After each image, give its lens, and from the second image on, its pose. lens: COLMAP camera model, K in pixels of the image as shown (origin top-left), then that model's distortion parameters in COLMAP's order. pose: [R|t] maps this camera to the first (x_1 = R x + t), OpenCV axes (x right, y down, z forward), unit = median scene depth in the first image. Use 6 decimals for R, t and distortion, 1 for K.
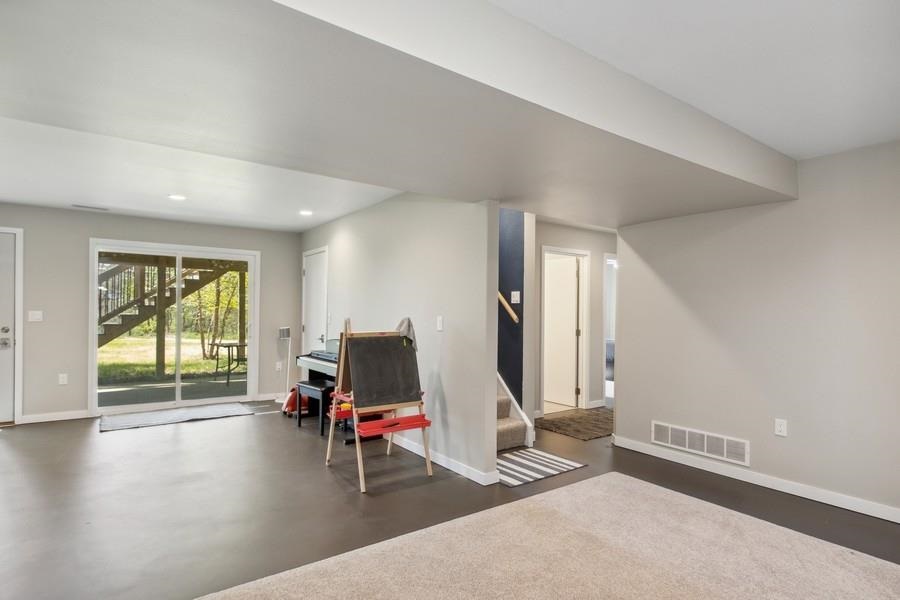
lens RADIAL K [[476.4, 0, 449.2], [0, 476.4, 313.4], [0, 0, 1]] dist [-0.001574, -0.000248]
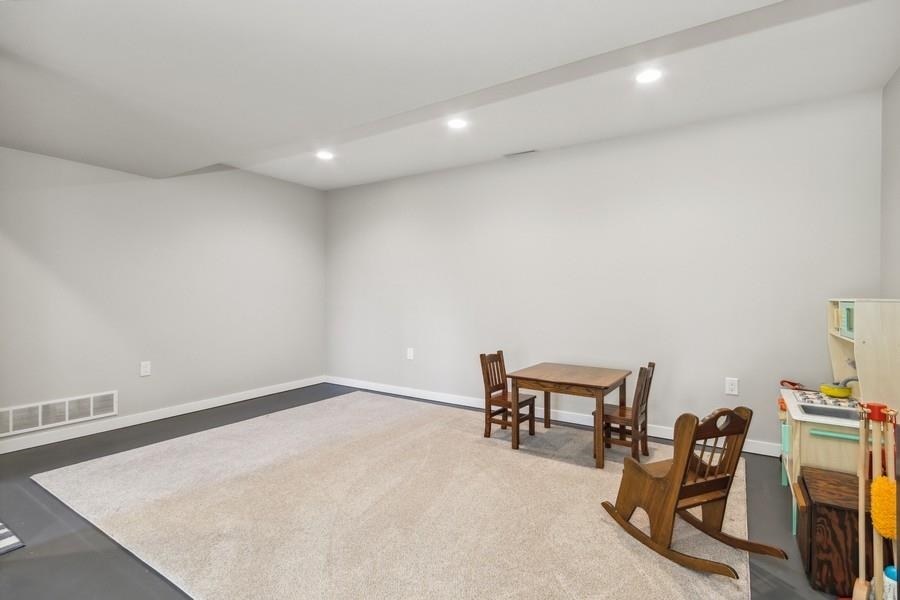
lens RADIAL K [[420.6, 0, 452.3], [0, 420.6, 290.5], [0, 0, 1]] dist [-0.001401, -0.000058]
pose [[-0.364486, -0.005604, 0.931192, -0.518479], [-0.000608, 0.999983, 0.005780, 0.040753], [-0.931209, 0.001540, -0.364483, 0.654616]]
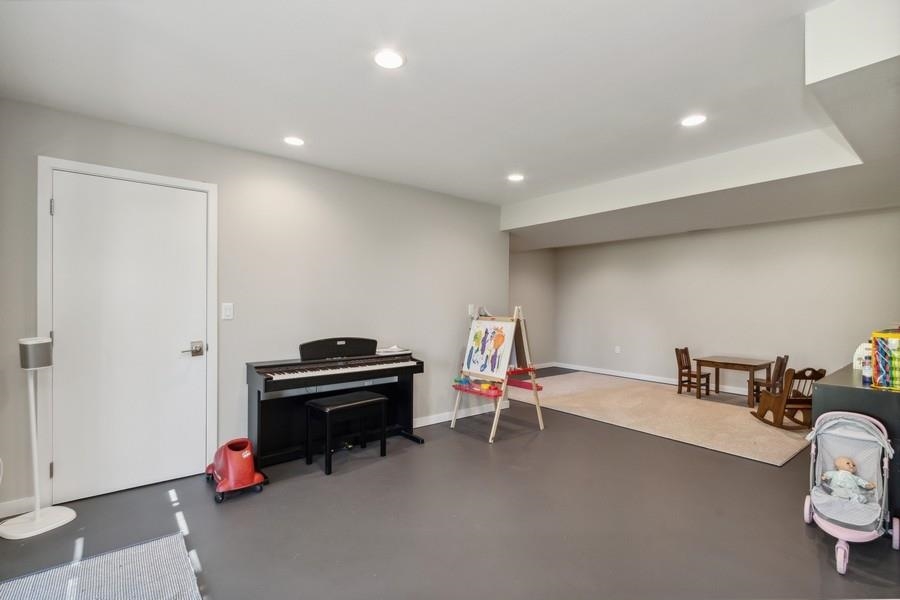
lens RADIAL K [[418.4, 0, 439.8], [0, 418.4, 303.9], [0, 0, 1]] dist [0.000059, 0.000035]
pose [[-0.038565, -0.013561, 0.999164, -1.415922], [-0.006215, 0.999892, 0.013331, -0.014092], [-0.999237, -0.005695, -0.038645, 1.347220]]
